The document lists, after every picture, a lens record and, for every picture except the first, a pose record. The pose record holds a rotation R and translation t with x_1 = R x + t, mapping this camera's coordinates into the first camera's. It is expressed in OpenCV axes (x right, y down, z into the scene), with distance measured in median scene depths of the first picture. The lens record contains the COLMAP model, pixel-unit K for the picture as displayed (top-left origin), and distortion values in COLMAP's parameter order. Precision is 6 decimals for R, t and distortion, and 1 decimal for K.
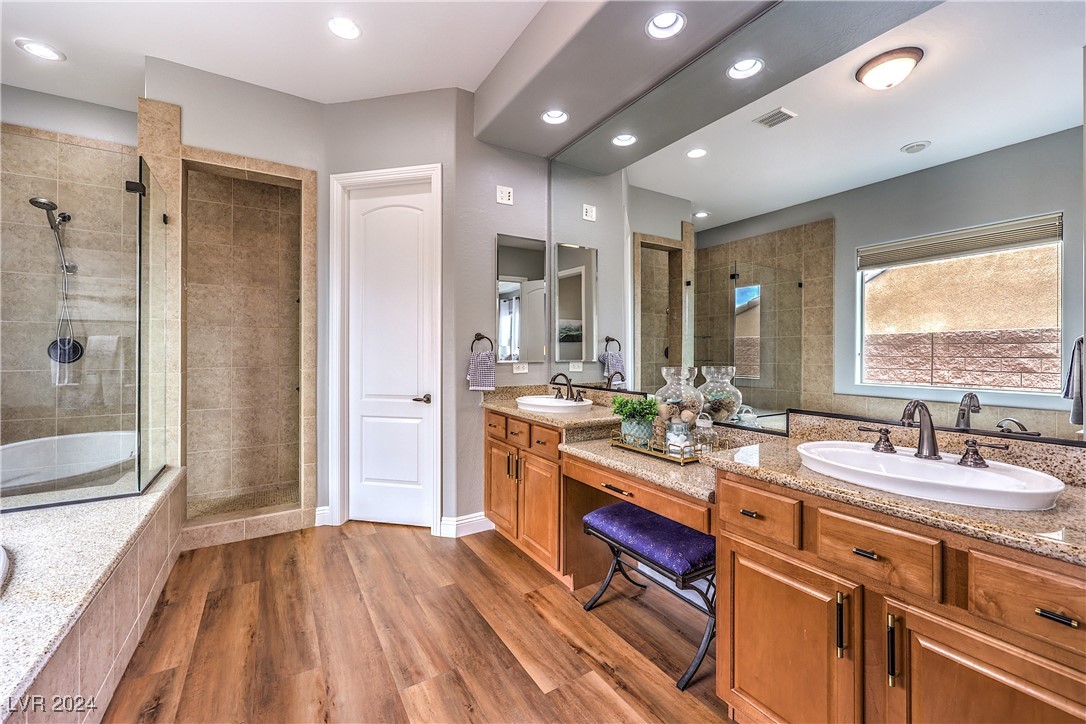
lens RADIAL K [[439.6, 0, 550.9], [0, 439.6, 356.1], [0, 0, 1]] dist [0.002719, 0.000757]
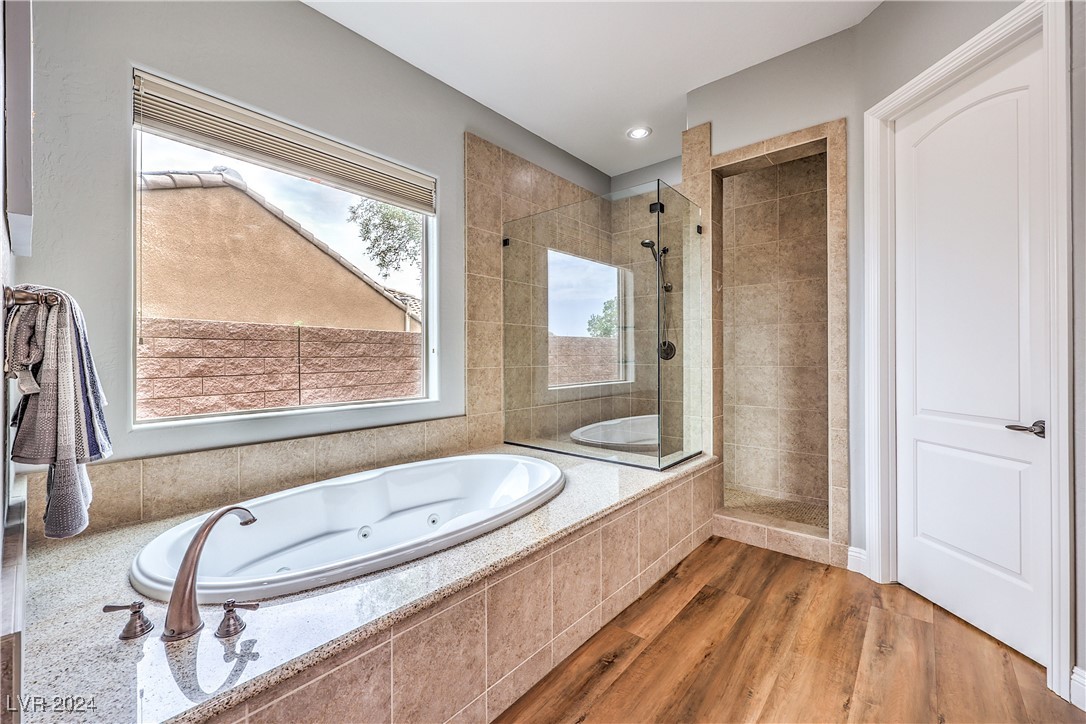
lens RADIAL K [[439.6, 0, 541.8], [0, 439.6, 356.7], [0, 0, 1]] dist [0.002719, 0.000757]
pose [[0.291963, -0.002219, -0.956427, 0.060944], [-0.005616, 0.999976, -0.004035, 0.014003], [0.956413, 0.006550, 0.291943, 0.256890]]
